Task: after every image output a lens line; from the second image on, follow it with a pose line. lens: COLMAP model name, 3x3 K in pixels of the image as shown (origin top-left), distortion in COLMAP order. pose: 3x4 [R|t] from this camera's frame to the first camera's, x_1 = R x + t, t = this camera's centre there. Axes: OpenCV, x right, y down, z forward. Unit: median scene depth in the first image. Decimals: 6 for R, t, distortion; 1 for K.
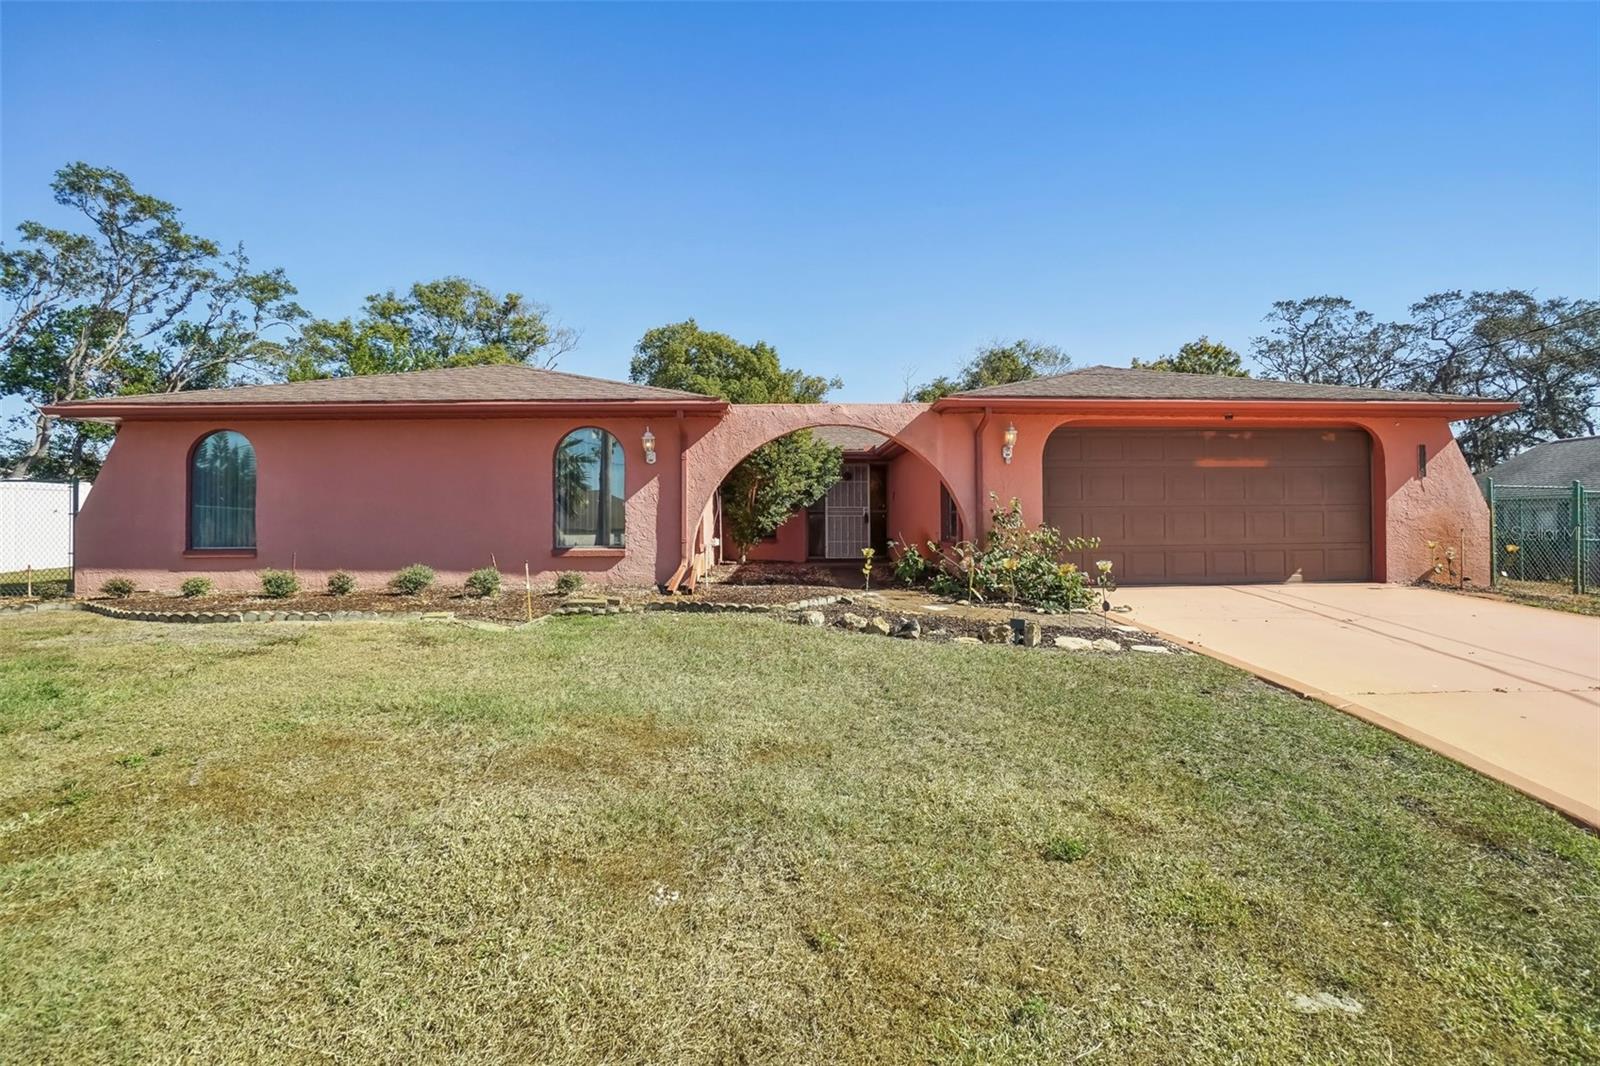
lens RADIAL K [[717.6, 0, 800.3], [0, 717.6, 523.9], [0, 0, 1]] dist [-0.048359, 0.015179]
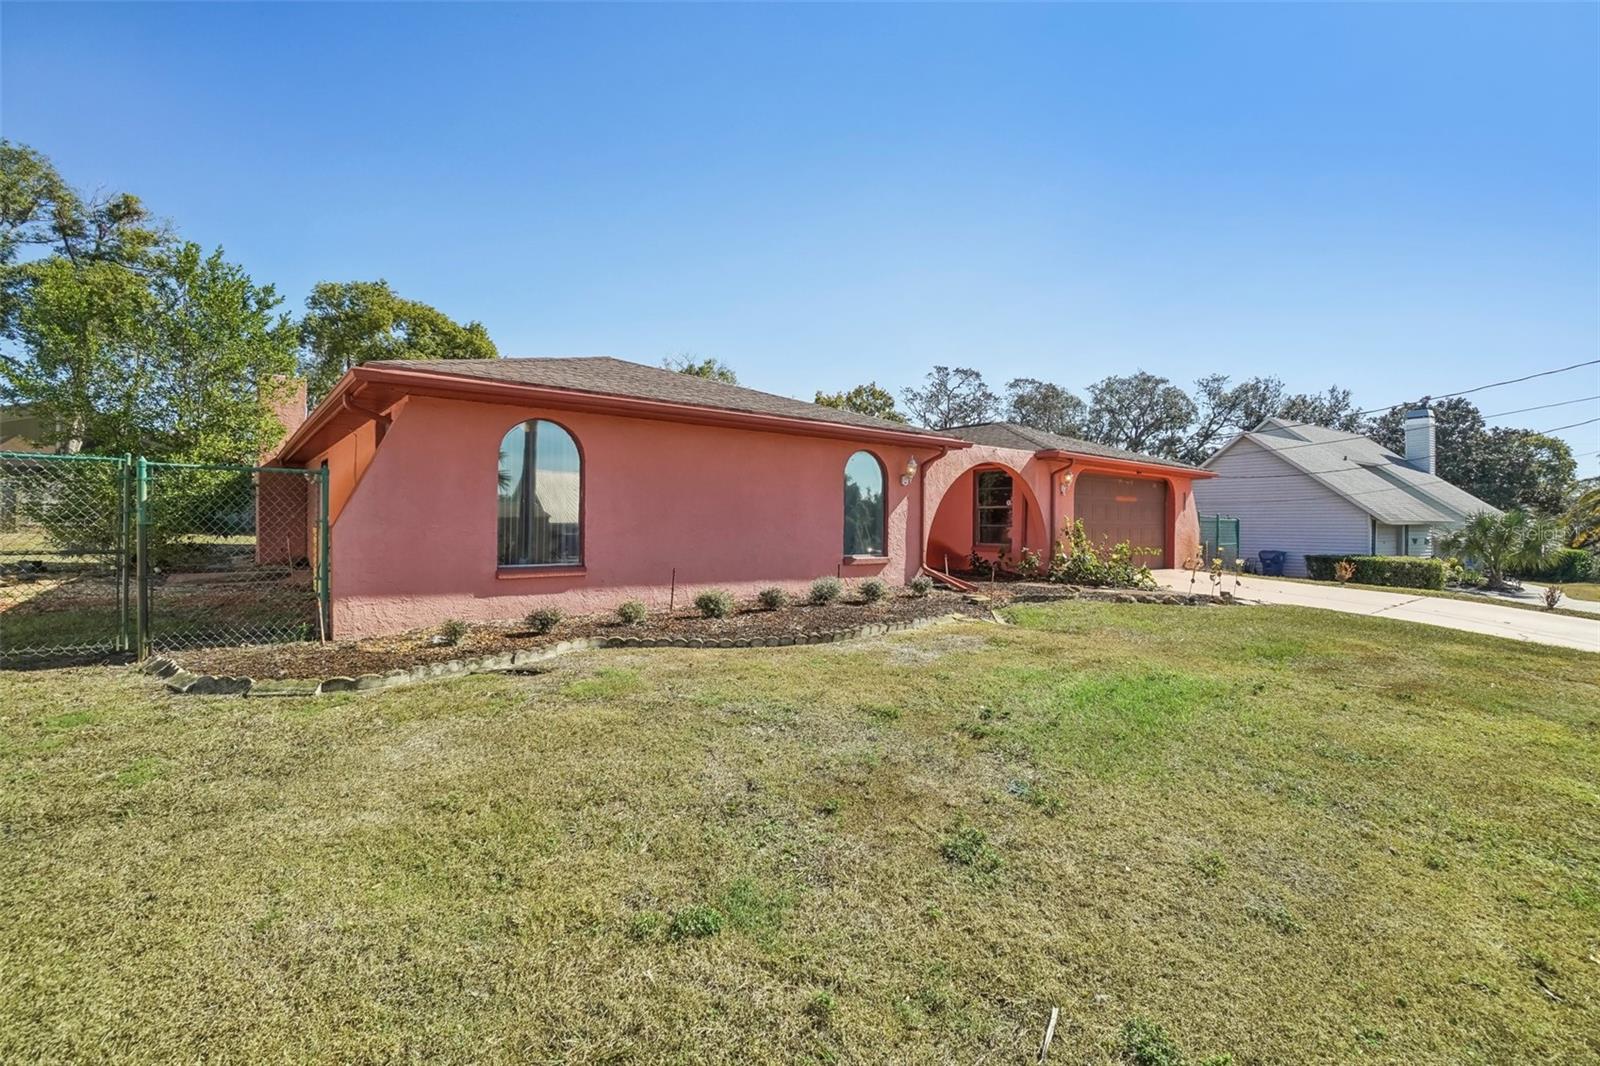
lens RADIAL K [[717.6, 0, 802.8], [0, 717.6, 533.8], [0, 0, 1]] dist [-0.048359, 0.015179]
pose [[0.791297, 0.002979, 0.611425, -1.002838], [-0.013185, 0.999839, 0.012193, -0.014279], [-0.611290, -0.017710, 0.791209, 0.145149]]
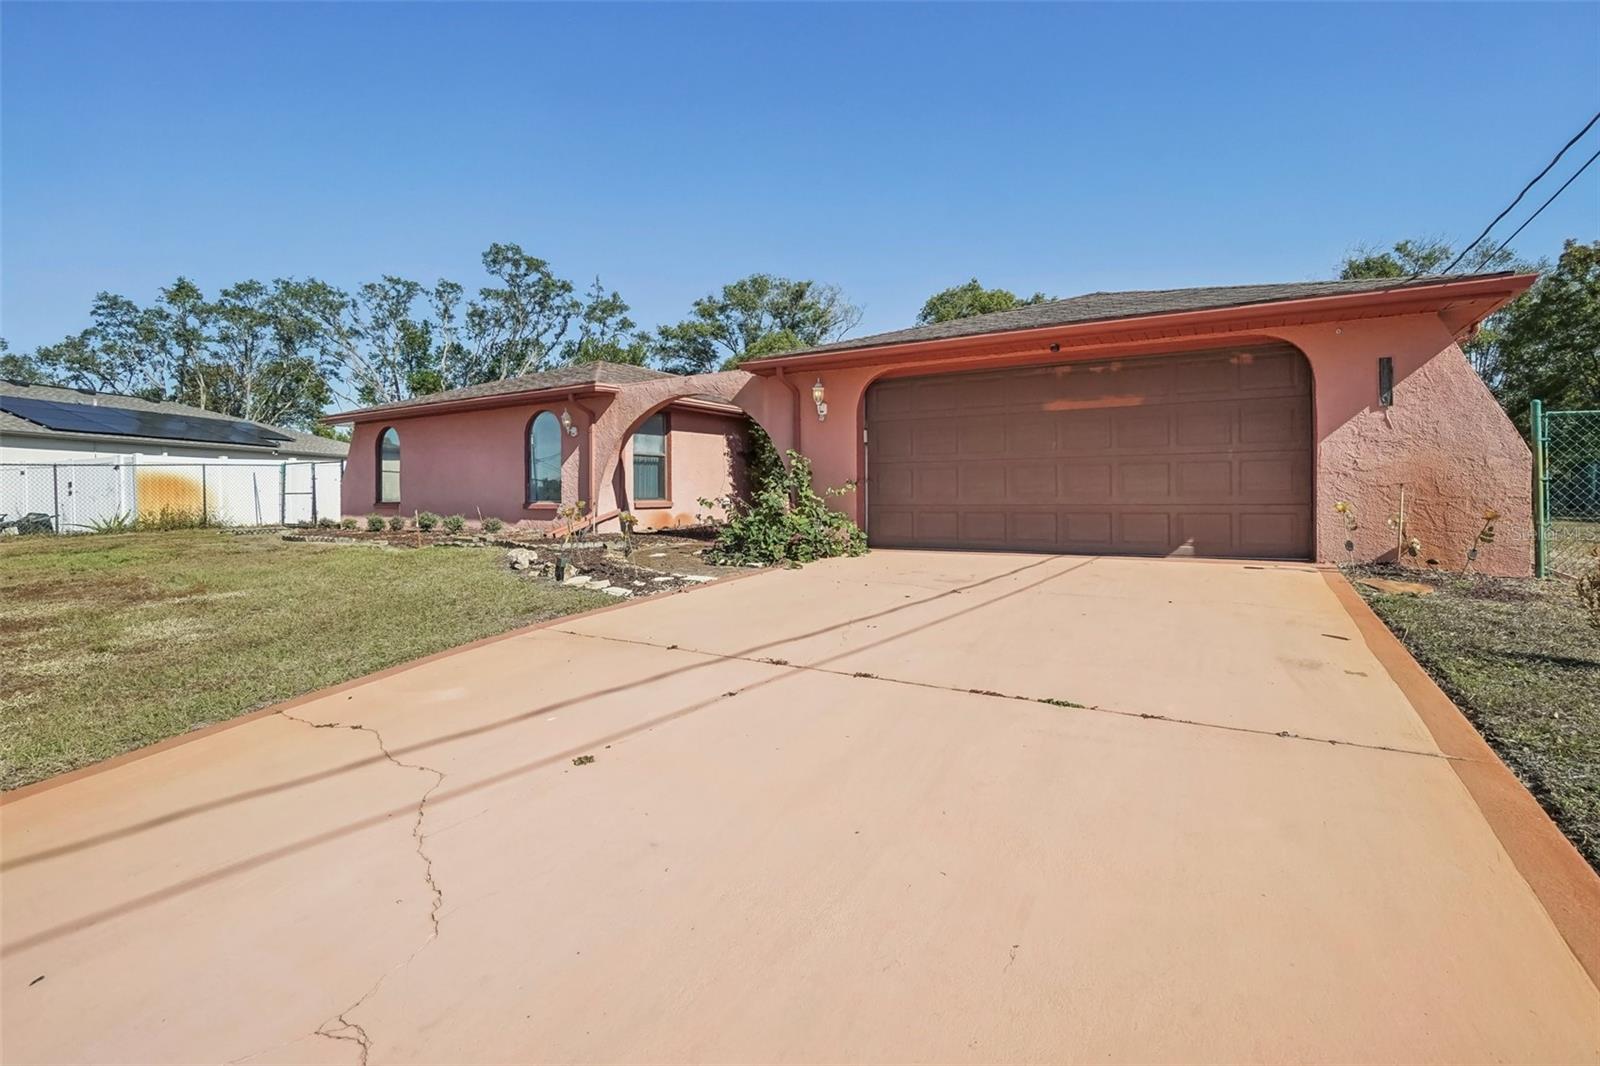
lens RADIAL K [[717.6, 0, 822.7], [0, 717.6, 506.4], [0, 0, 1]] dist [-0.048359, 0.015179]
pose [[0.848294, 0.010088, -0.529430, 0.778440], [0.005099, 0.999617, 0.027217, 0.006764], [0.529501, -0.025788, 0.847917, 0.149130]]
